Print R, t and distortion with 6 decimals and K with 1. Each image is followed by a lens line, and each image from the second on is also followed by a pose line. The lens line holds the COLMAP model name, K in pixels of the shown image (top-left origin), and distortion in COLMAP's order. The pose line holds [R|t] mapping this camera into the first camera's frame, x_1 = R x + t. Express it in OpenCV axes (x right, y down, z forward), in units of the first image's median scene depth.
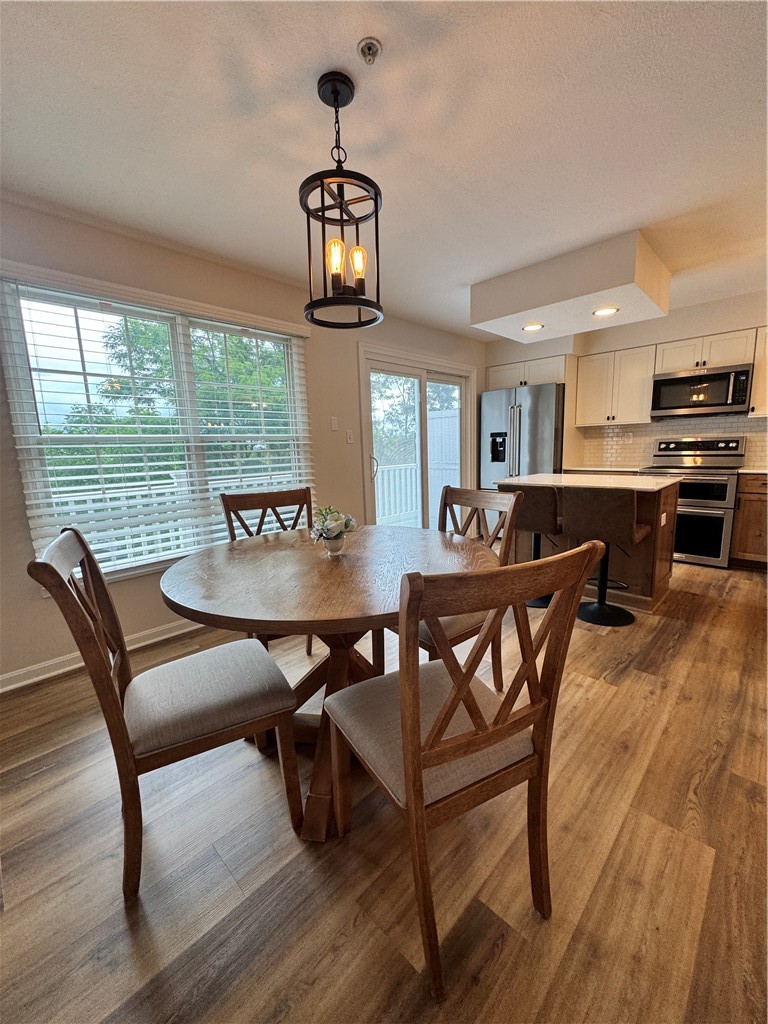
lens RADIAL K [[408.2, 0, 379.8], [0, 408.2, 508.0], [0, 0, 1]] dist [-0.006633, 0.000811]
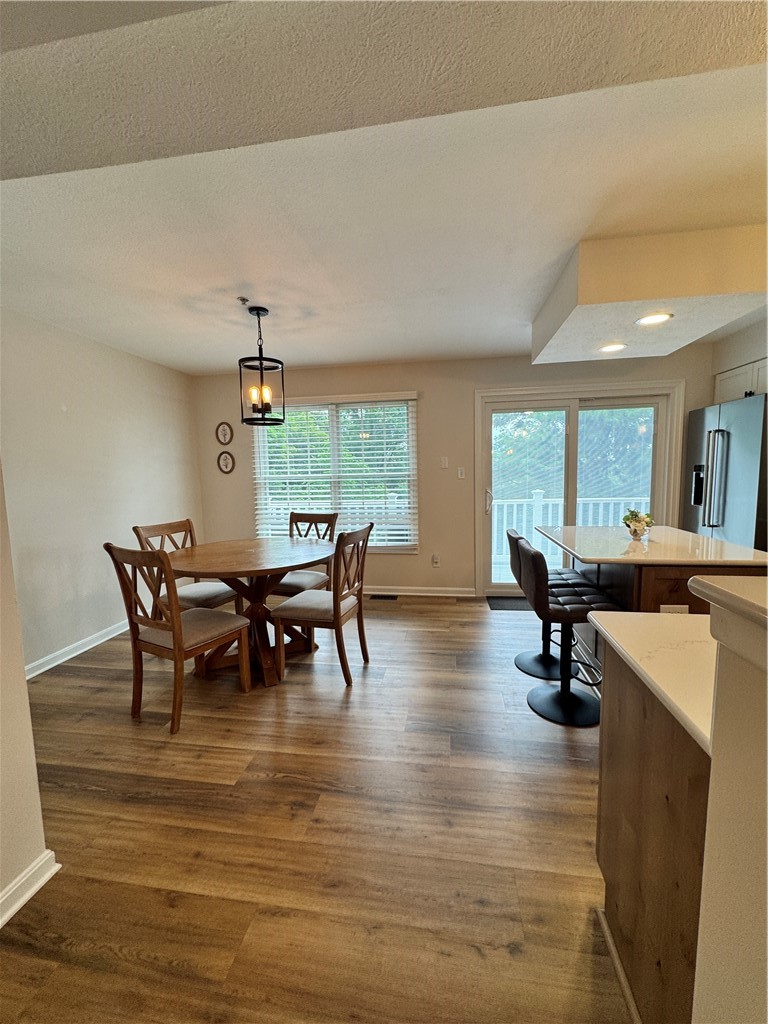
lens RADIAL K [[408.2, 0, 385.6], [0, 408.2, 507.8], [0, 0, 1]] dist [-0.006633, 0.000811]
pose [[0.581570, 0.086952, -0.808836, 1.243679], [-0.115057, 0.993068, 0.024029, -0.137871], [0.805318, 0.079088, 0.587544, 0.275962]]
